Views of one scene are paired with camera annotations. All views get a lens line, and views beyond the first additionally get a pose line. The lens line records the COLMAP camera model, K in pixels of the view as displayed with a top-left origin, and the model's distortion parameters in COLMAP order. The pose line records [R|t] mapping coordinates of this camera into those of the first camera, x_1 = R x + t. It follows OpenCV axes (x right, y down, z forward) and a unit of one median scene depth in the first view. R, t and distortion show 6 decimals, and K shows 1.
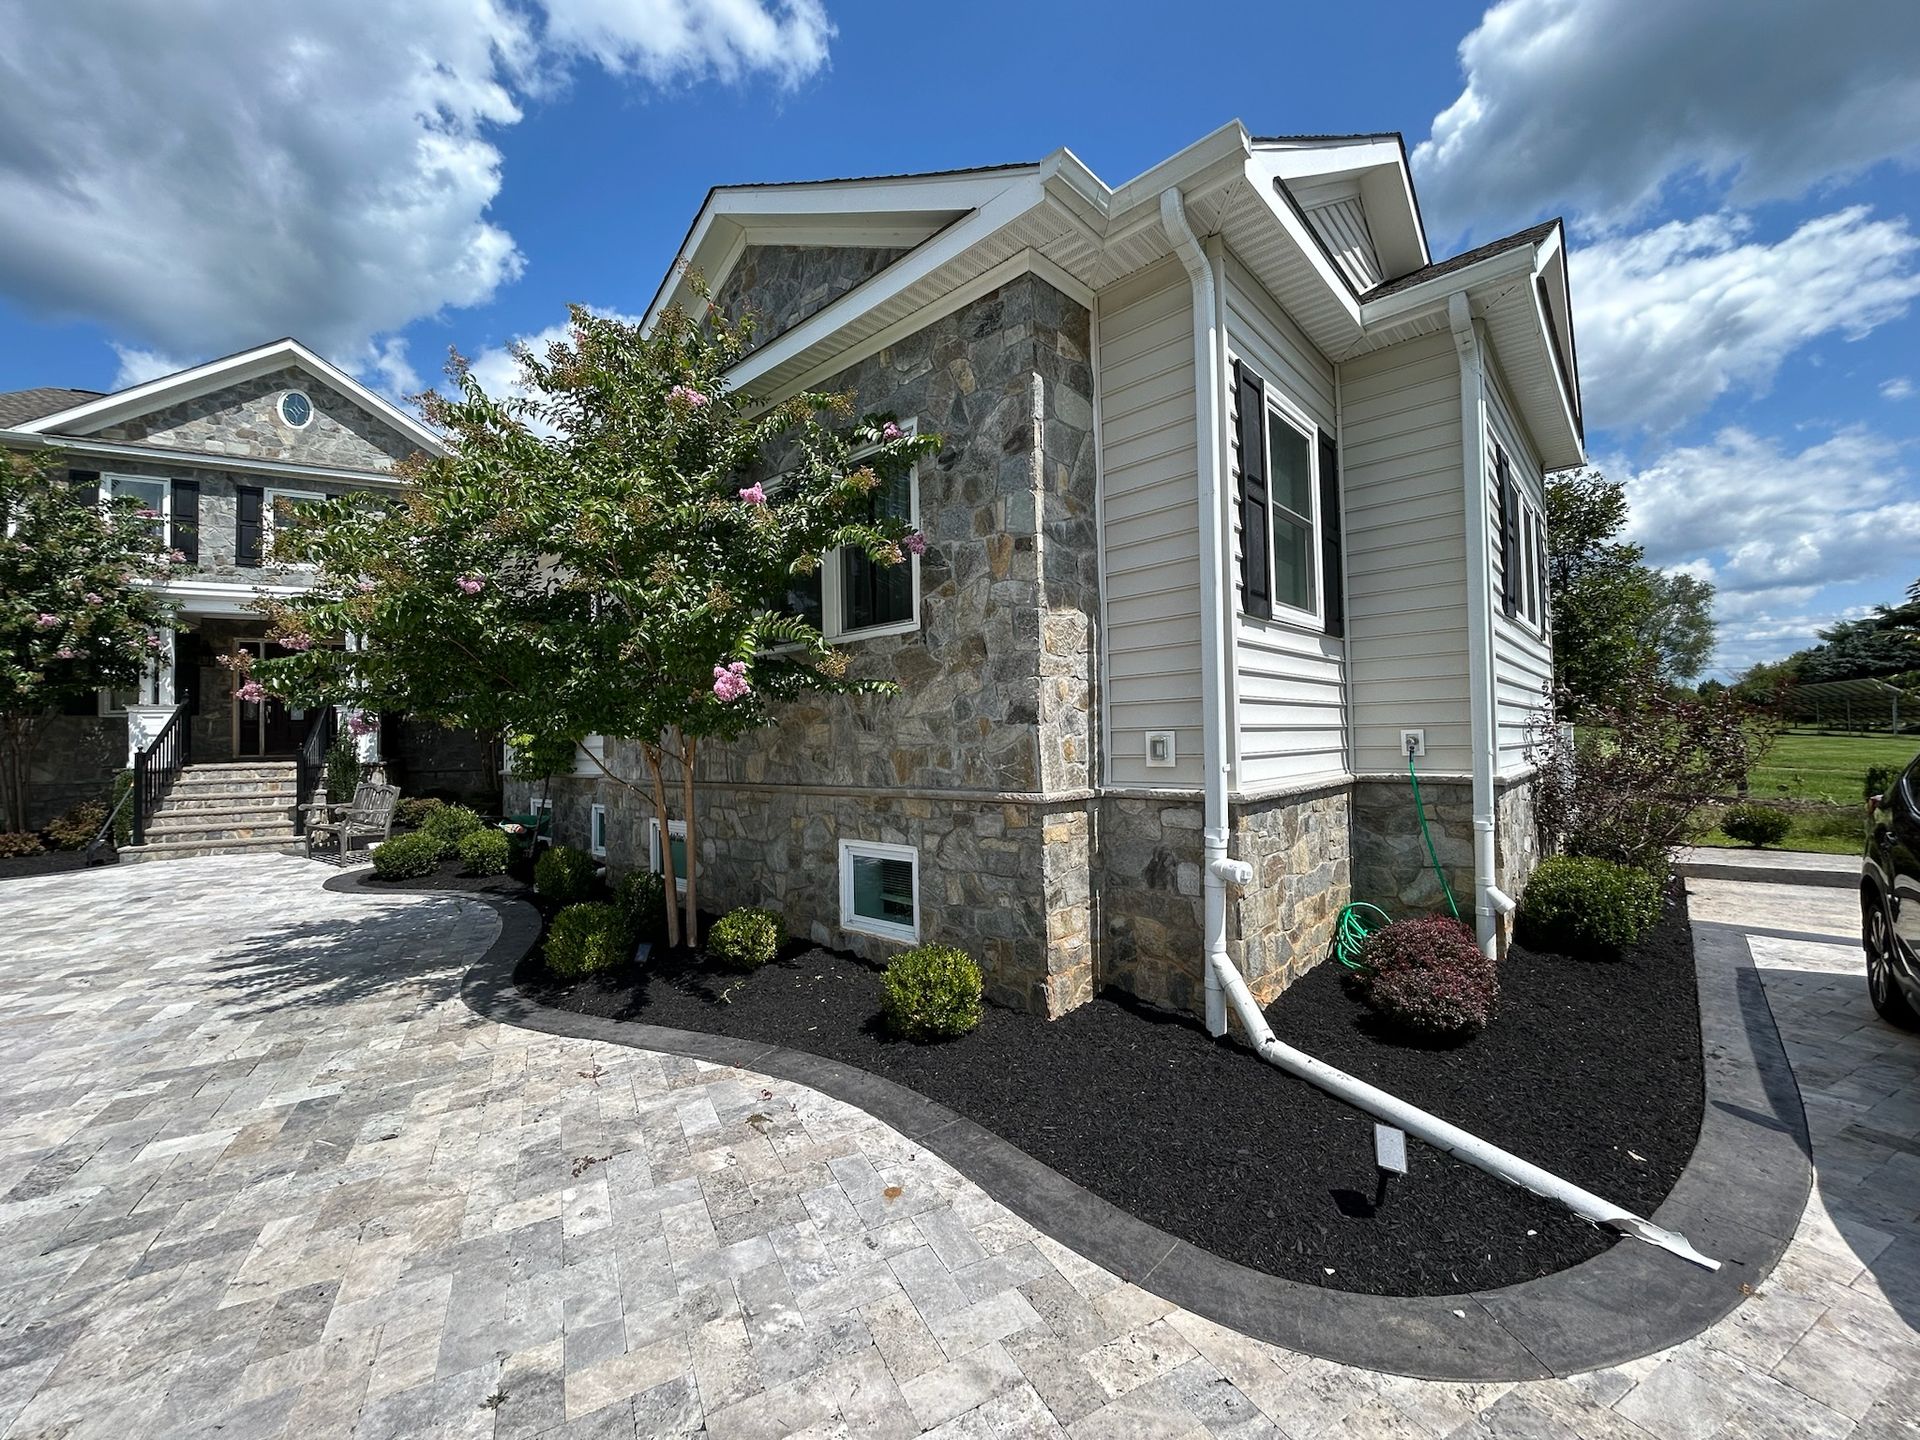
lens RADIAL K [[766.6, 0, 967.0], [0, 766.6, 718.8], [0, 0, 1]] dist [-0.000307, 0.000282]
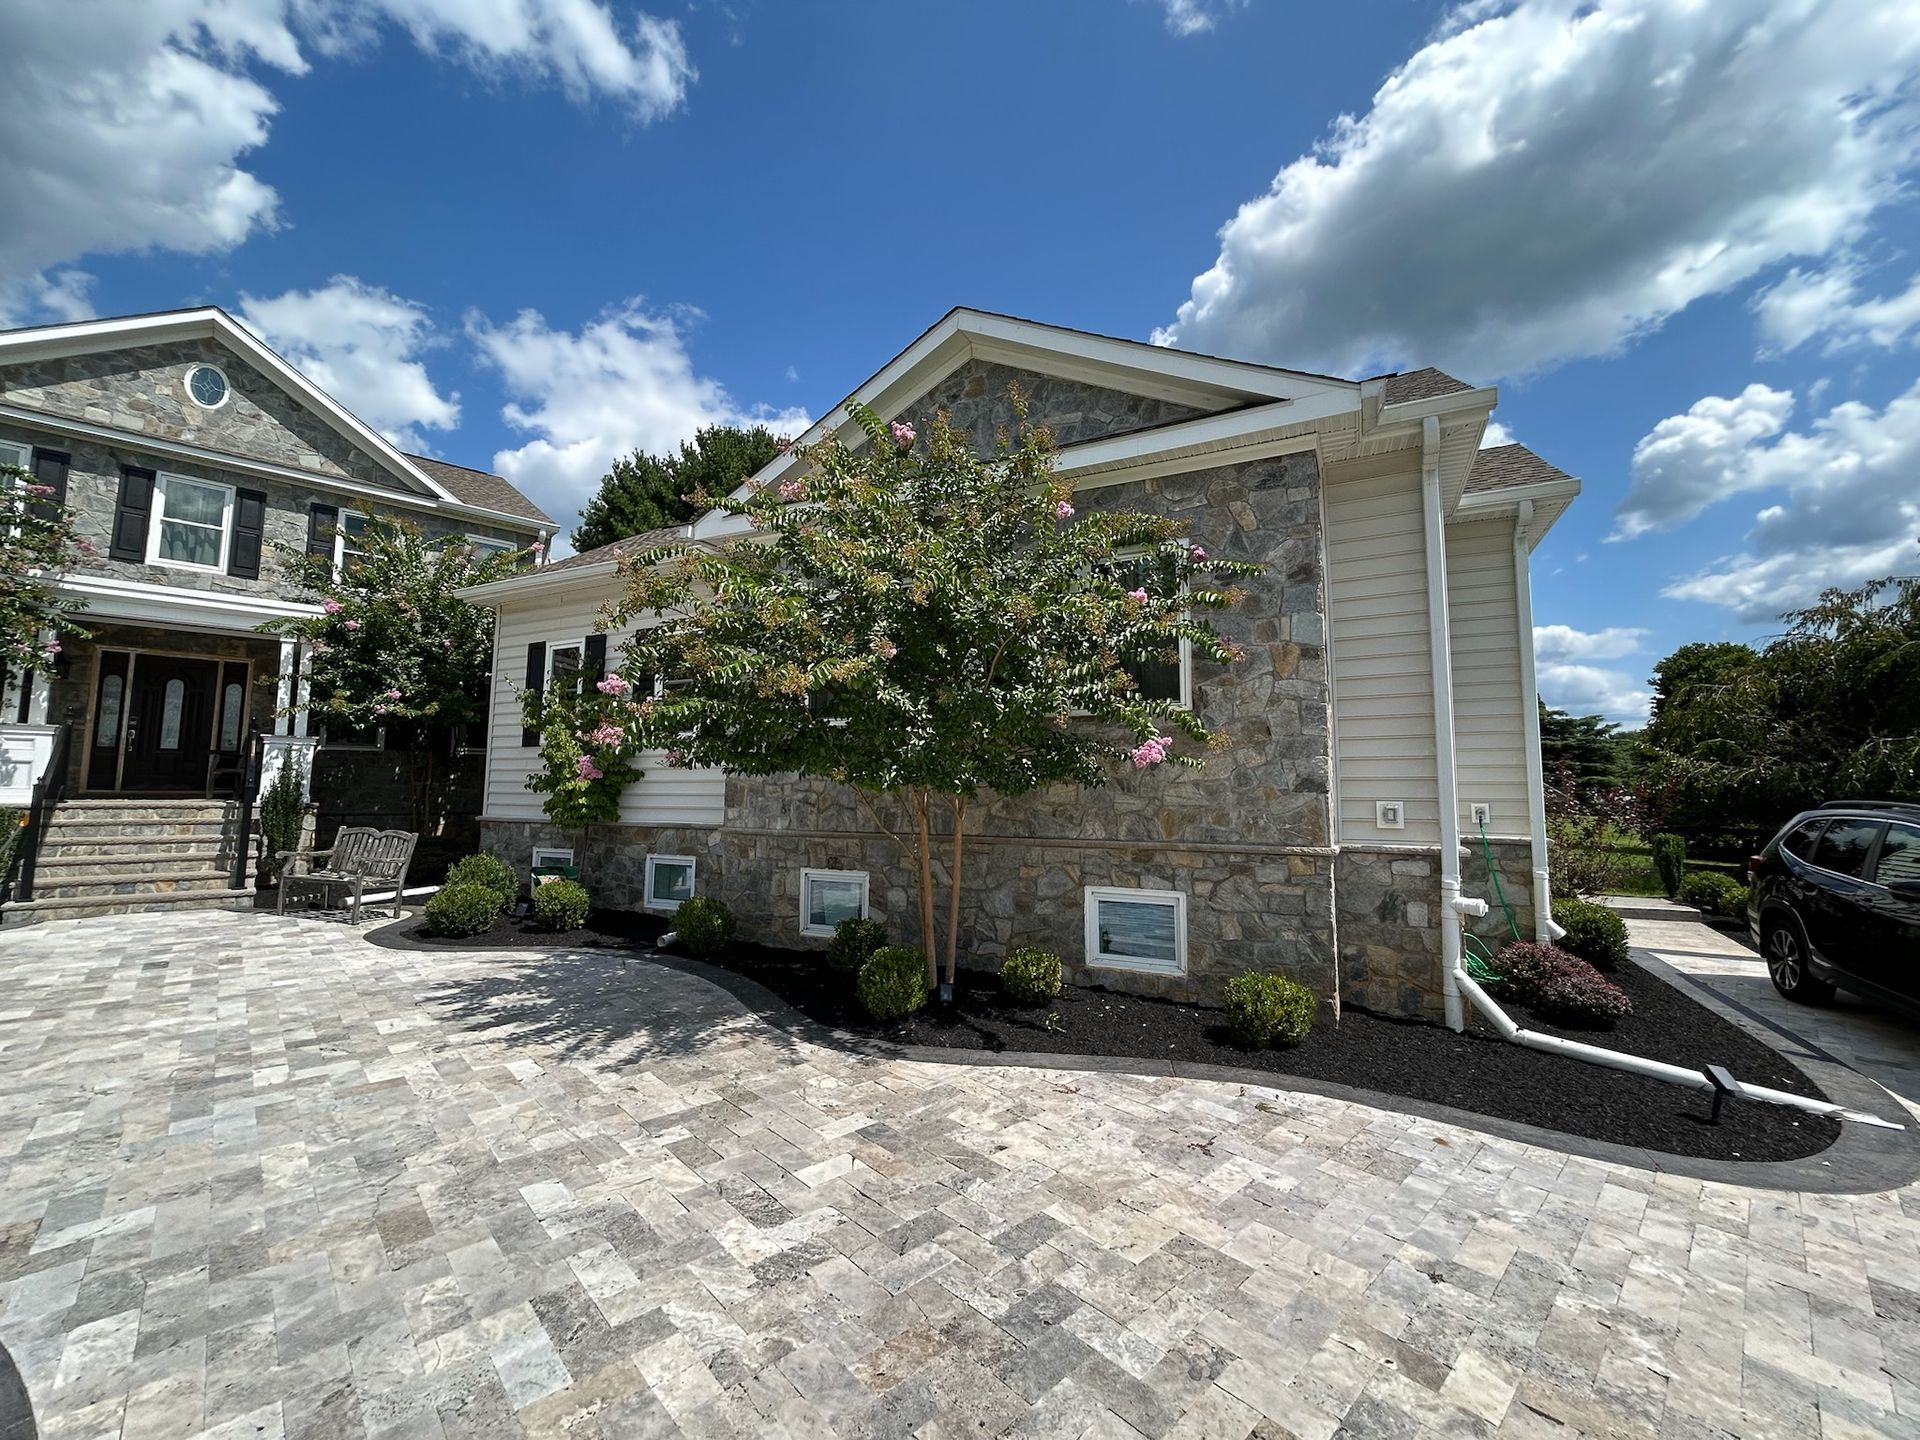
lens RADIAL K [[766.6, 0, 967.0], [0, 766.6, 718.8], [0, 0, 1]] dist [-0.000307, 0.000282]
pose [[0.963077, 0.055463, 0.263450, -0.731425], [-0.036656, 0.996451, -0.075780, 0.001507], [-0.266718, 0.063325, 0.961692, -0.074575]]
